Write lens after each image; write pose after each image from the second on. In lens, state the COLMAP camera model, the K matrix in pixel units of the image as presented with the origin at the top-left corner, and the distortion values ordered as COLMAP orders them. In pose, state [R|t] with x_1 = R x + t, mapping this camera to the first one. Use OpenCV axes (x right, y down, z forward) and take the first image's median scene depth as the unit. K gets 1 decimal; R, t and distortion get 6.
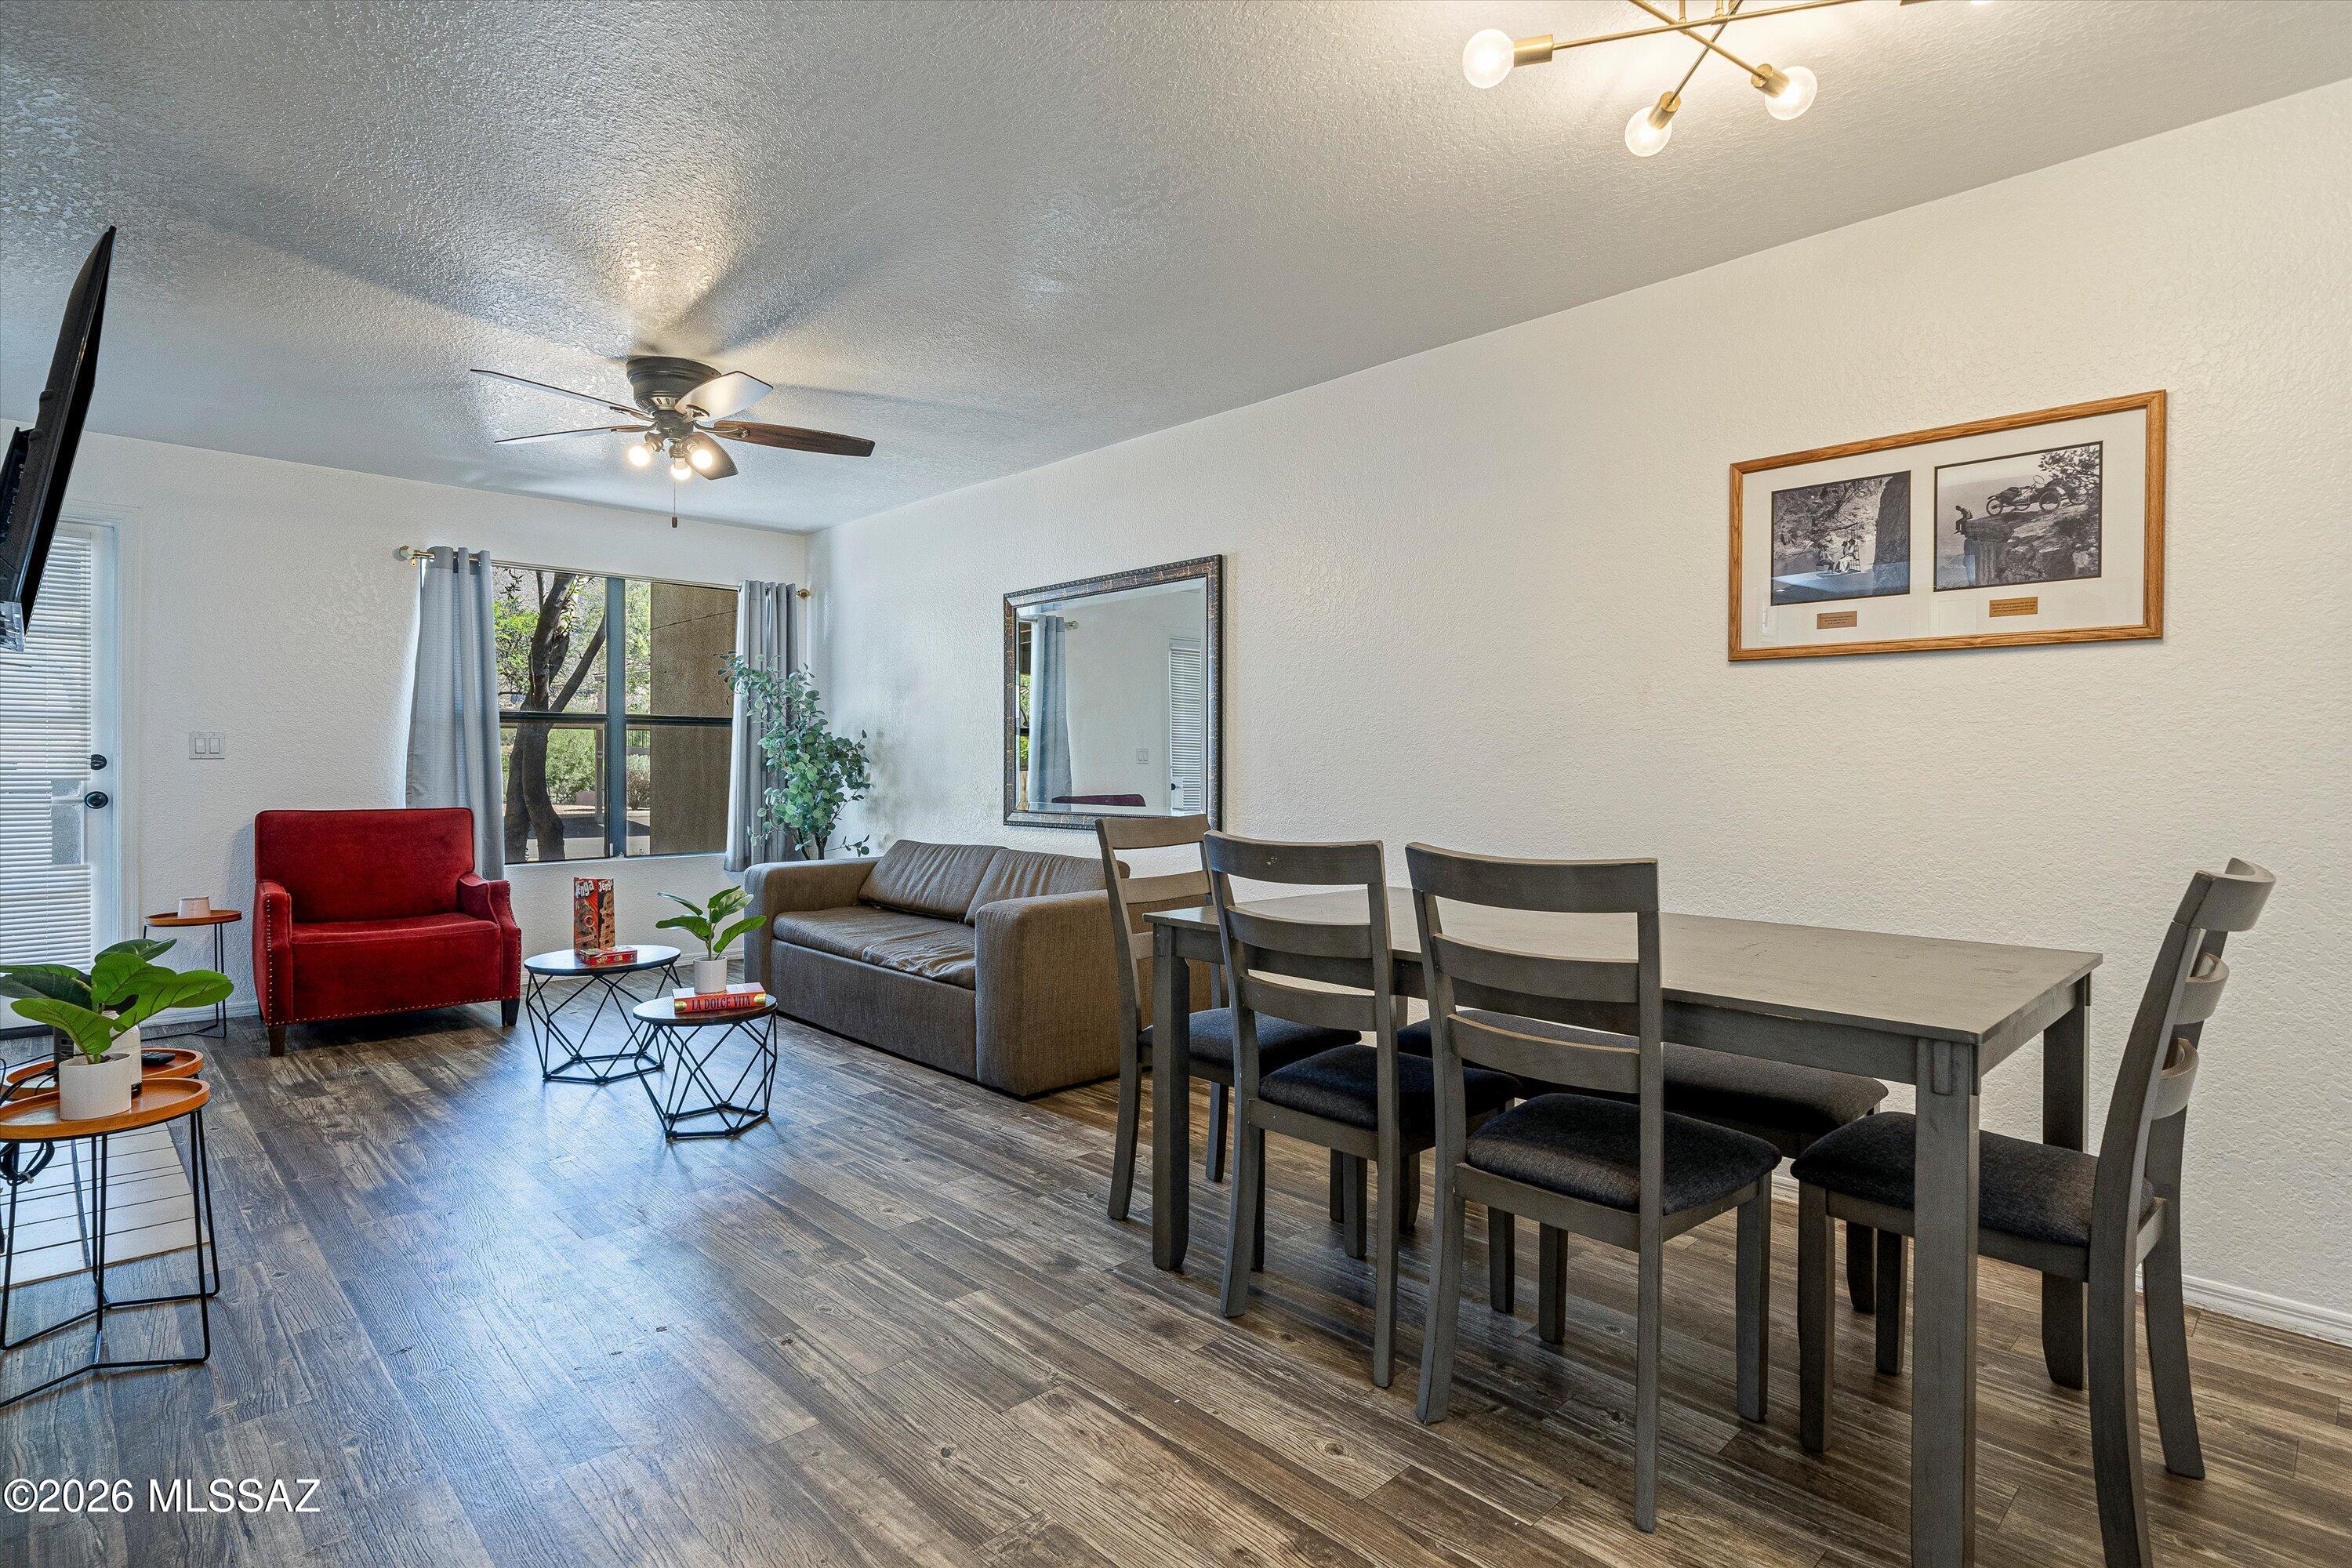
lens RADIAL K [[1176.8, 0, 1169.4], [0, 1176.8, 767.5], [0, 0, 1]] dist [0.001860, 0.000257]
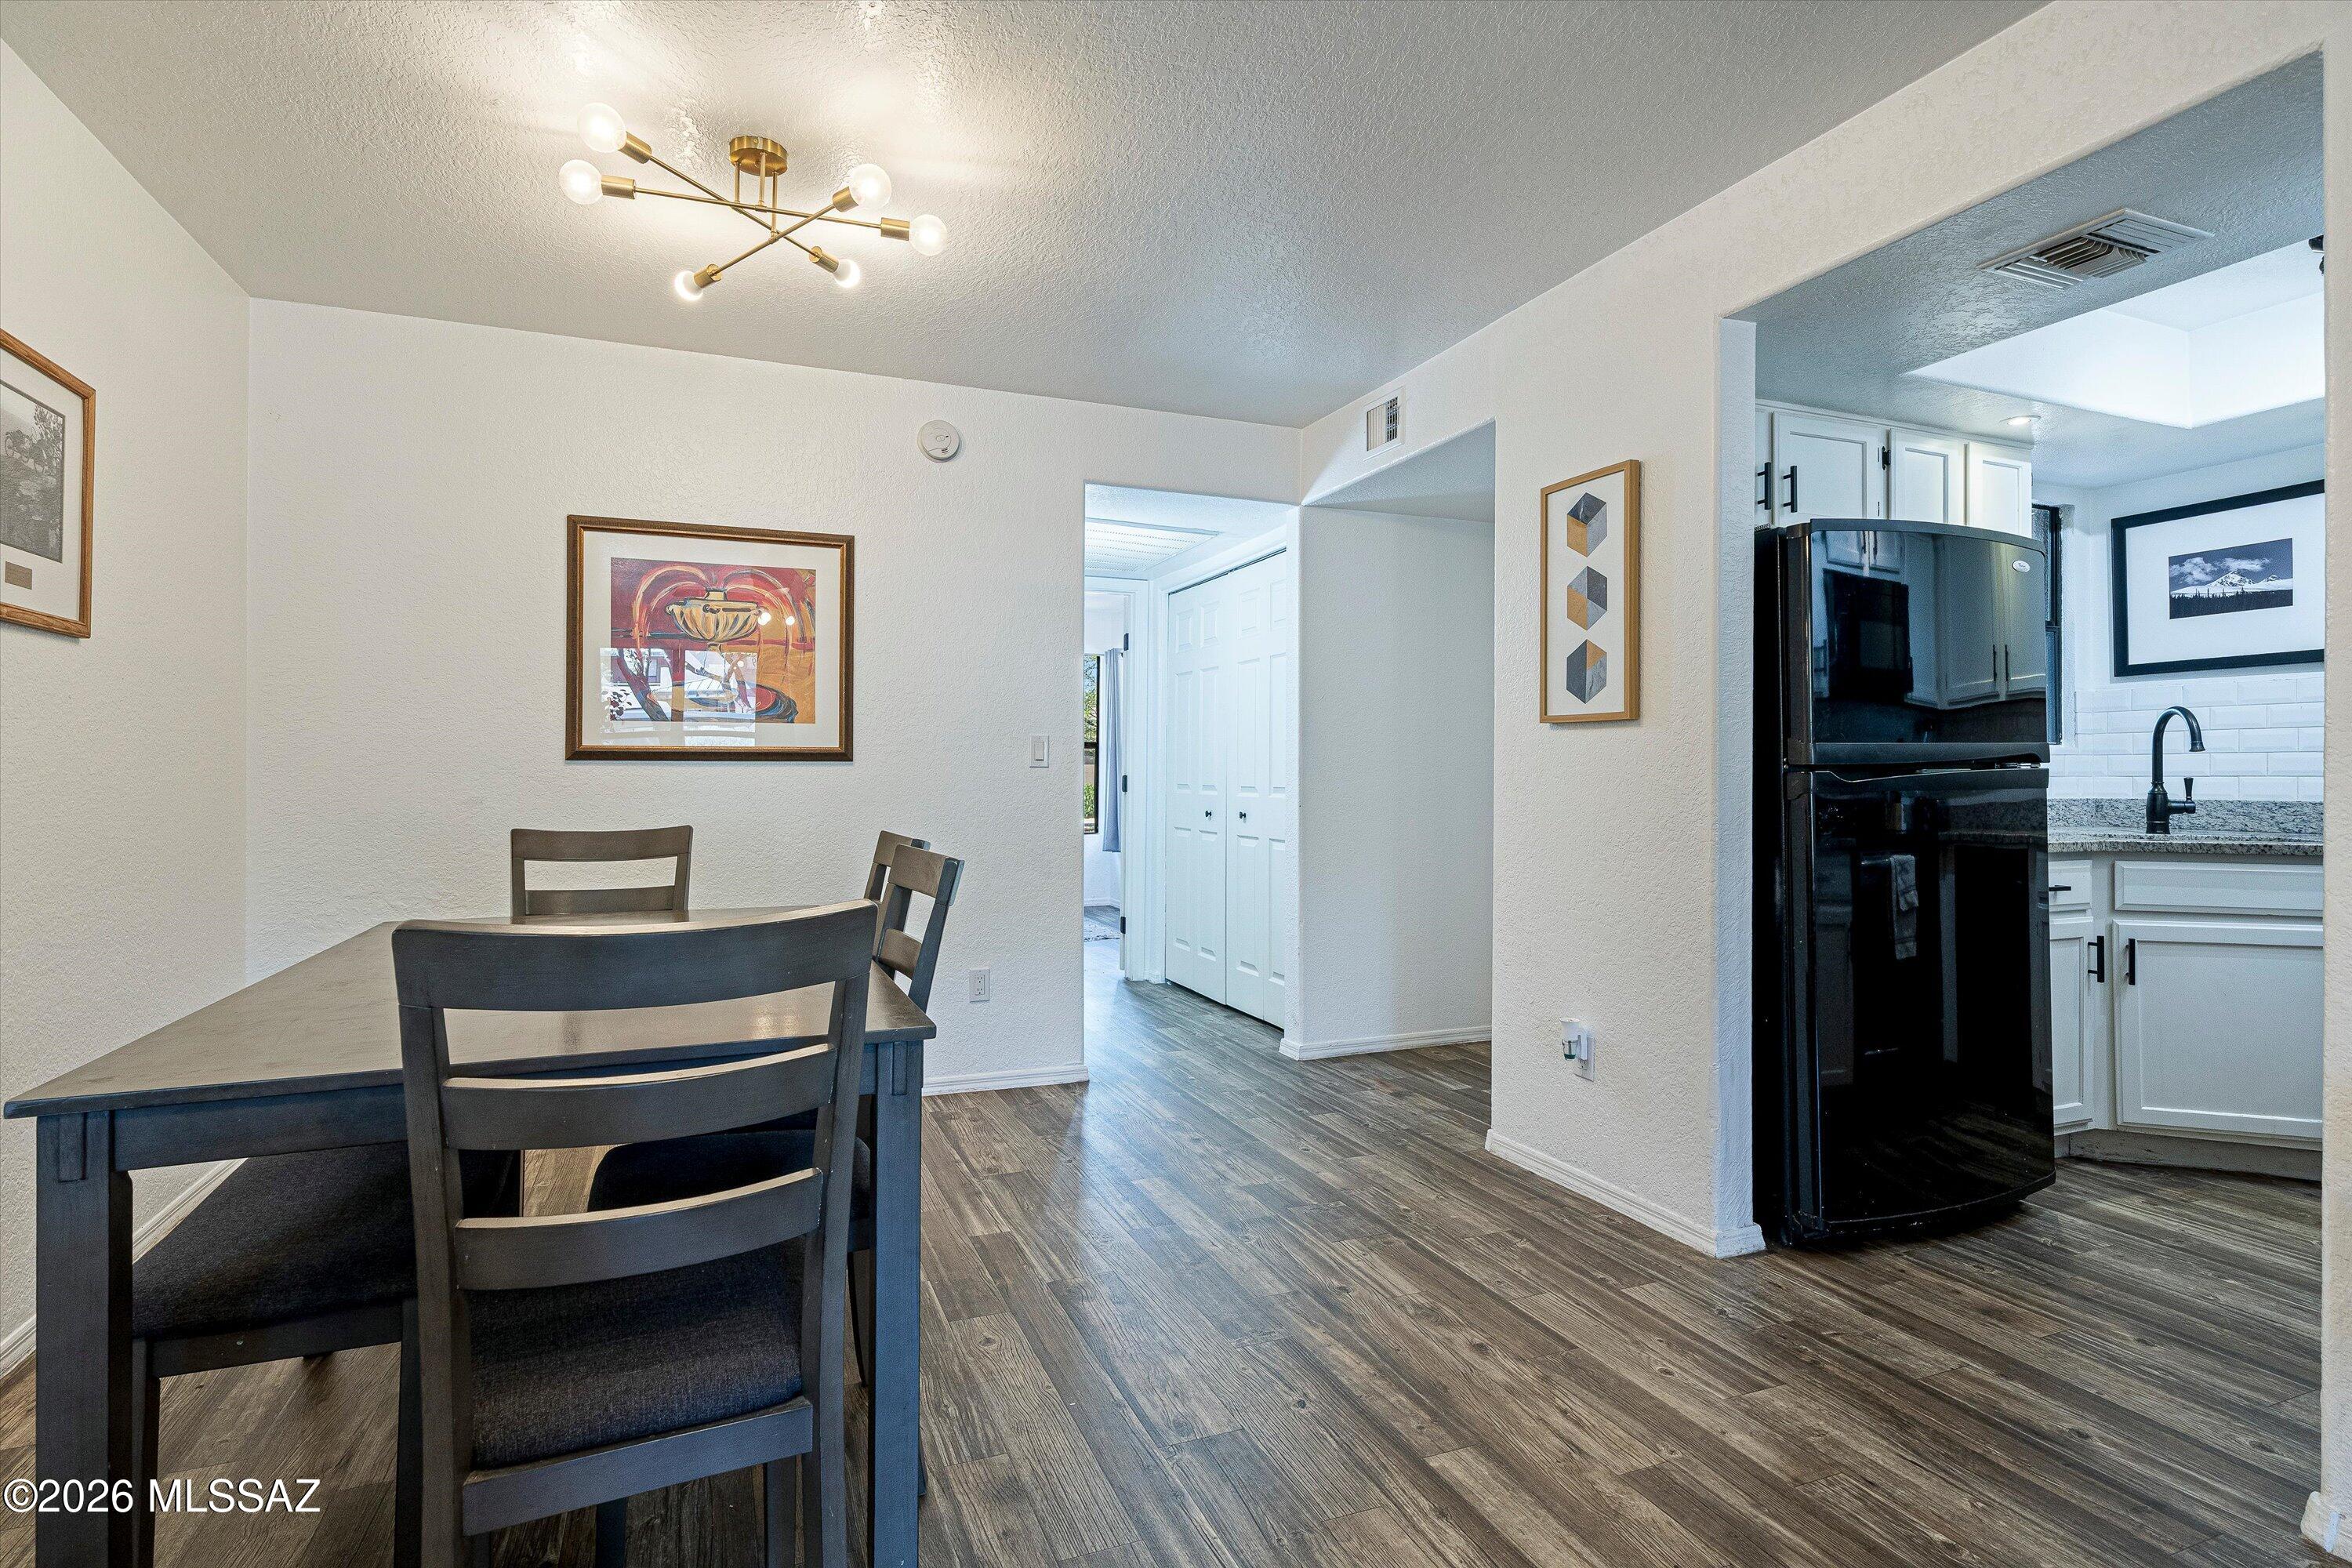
lens RADIAL K [[1176.8, 0, 1181.3], [0, 1176.8, 760.3], [0, 0, 1]] dist [0.001860, 0.000257]
pose [[-0.932075, -0.002431, 0.362258, -0.184902], [-0.005559, 0.999956, -0.007594, -0.002417], [-0.362223, -0.009092, -0.932047, 0.794695]]
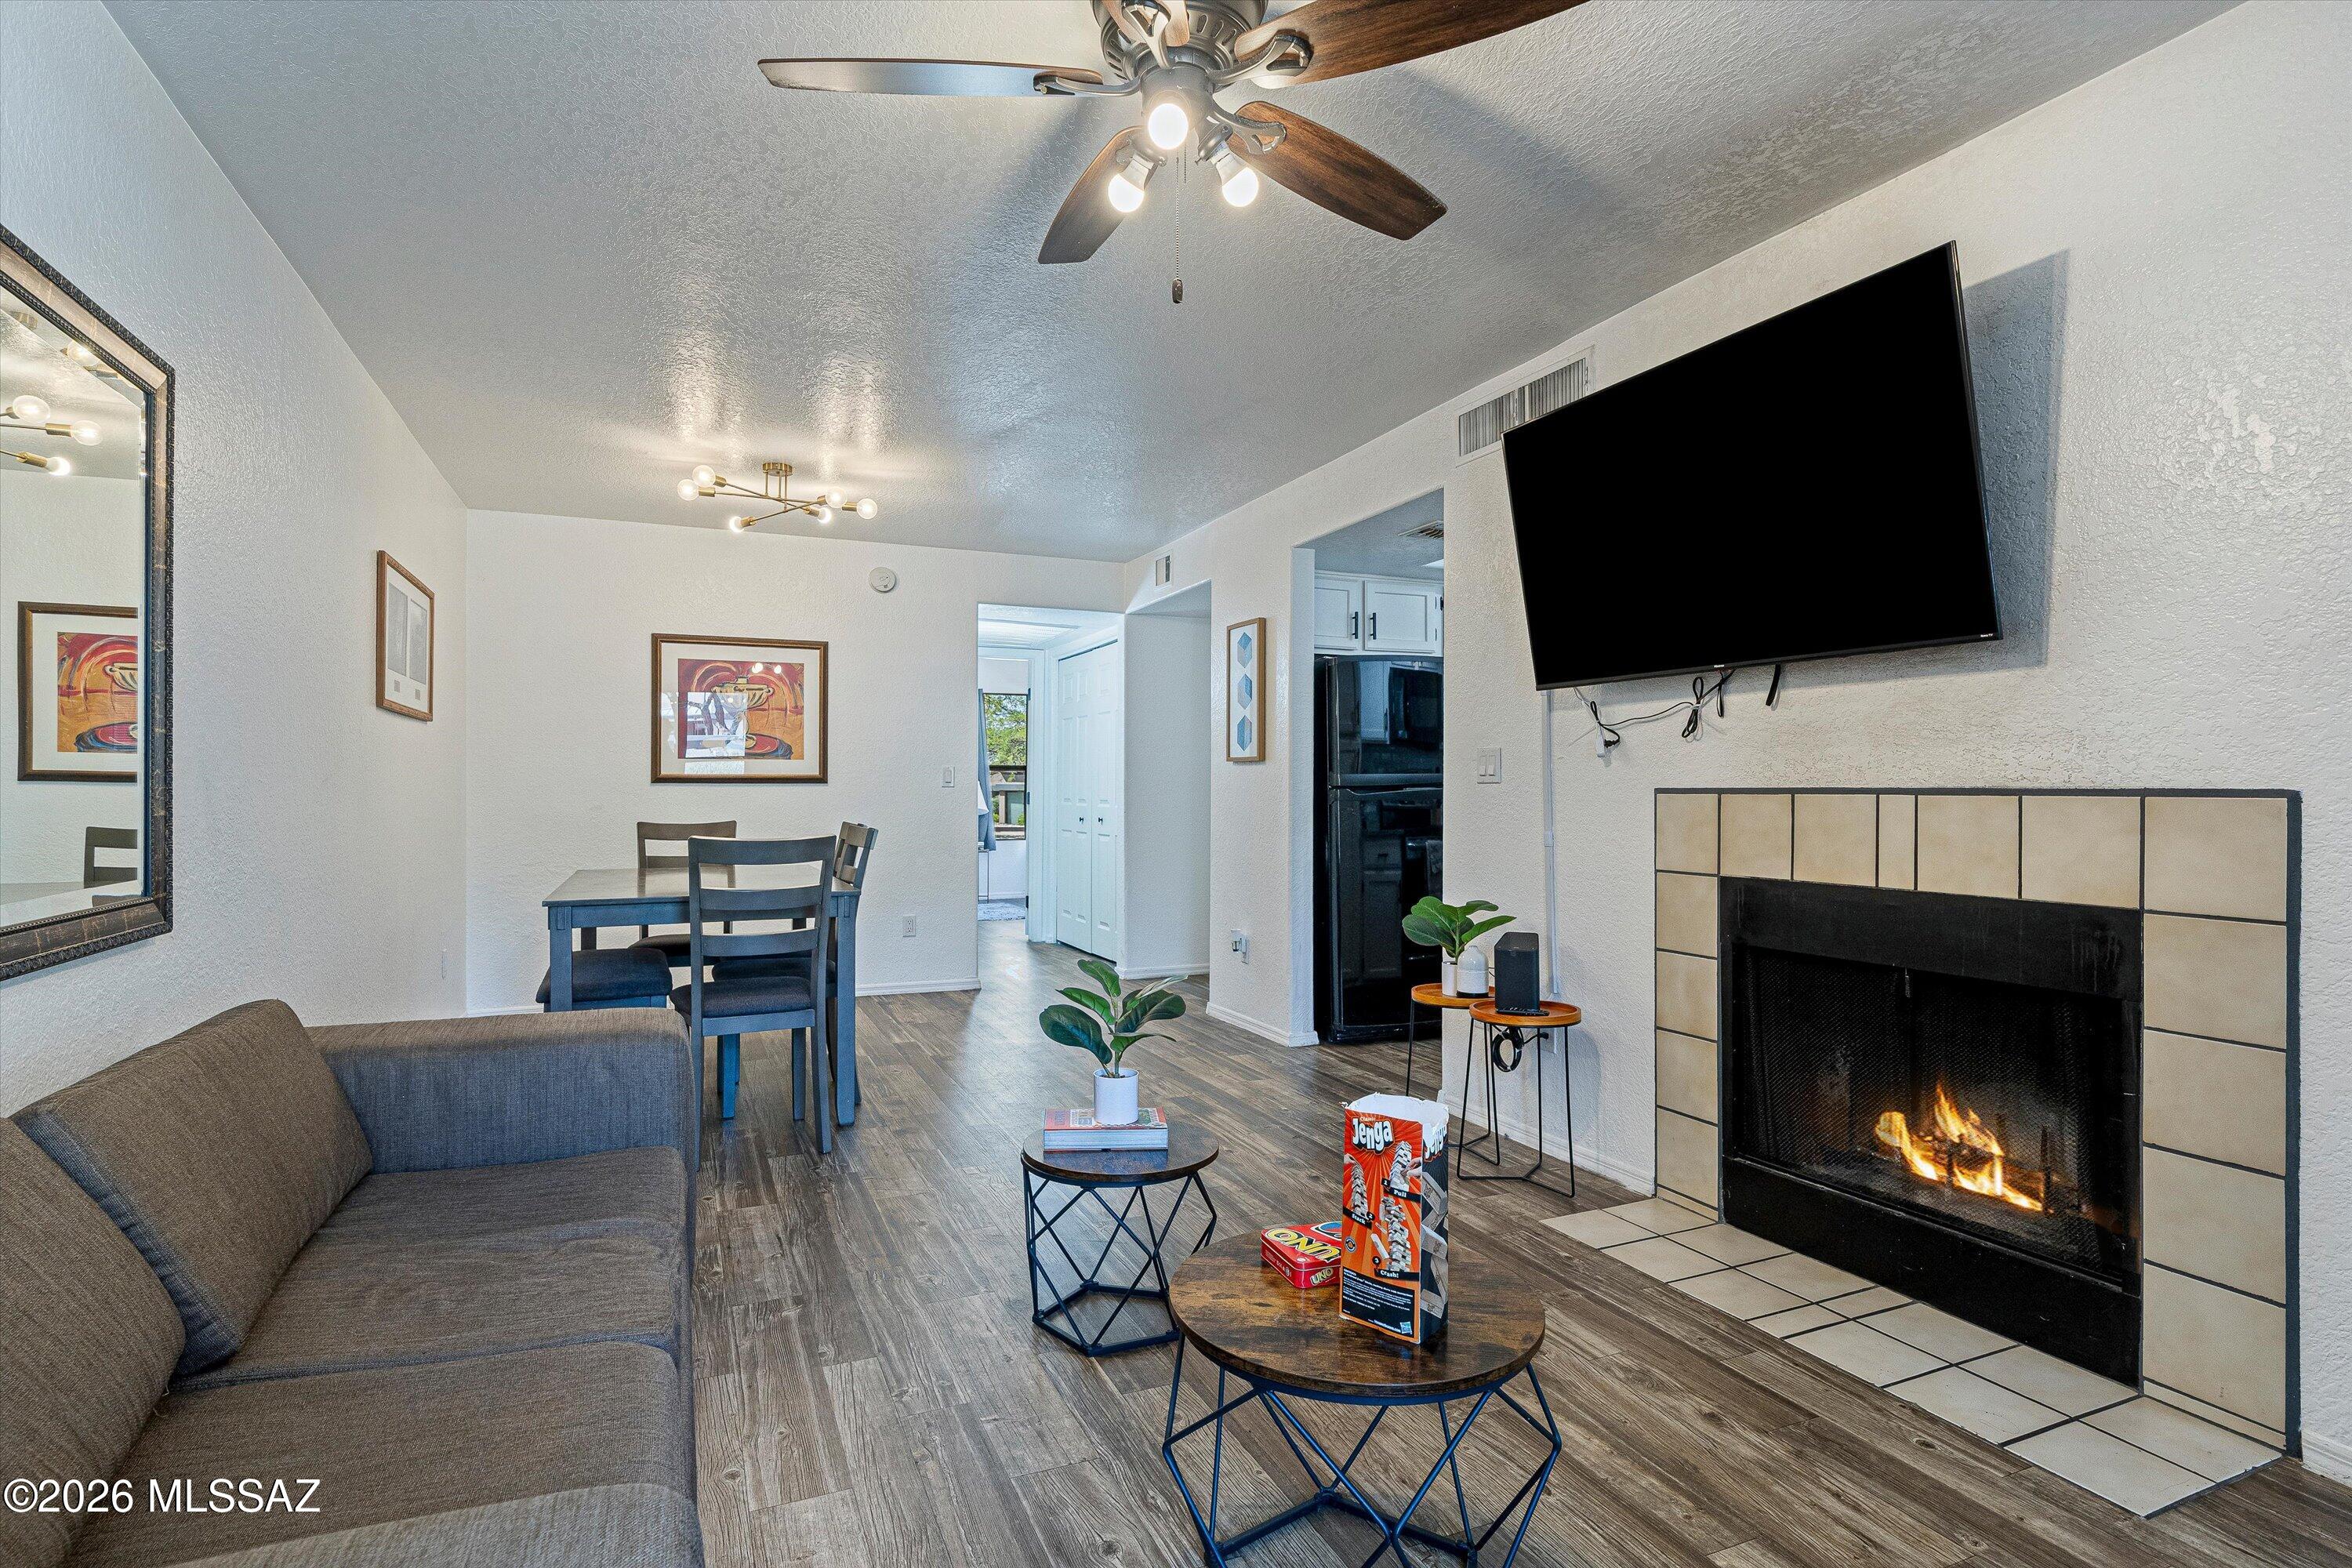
lens RADIAL K [[1176.8, 0, 1185.1], [0, 1176.8, 779.7], [0, 0, 1]] dist [0.001860, 0.000257]
pose [[-0.940222, -0.001454, 0.340559, -0.484748], [-0.003923, 0.999971, -0.006563, -0.003810], [-0.340540, -0.007507, -0.940200, 1.196350]]
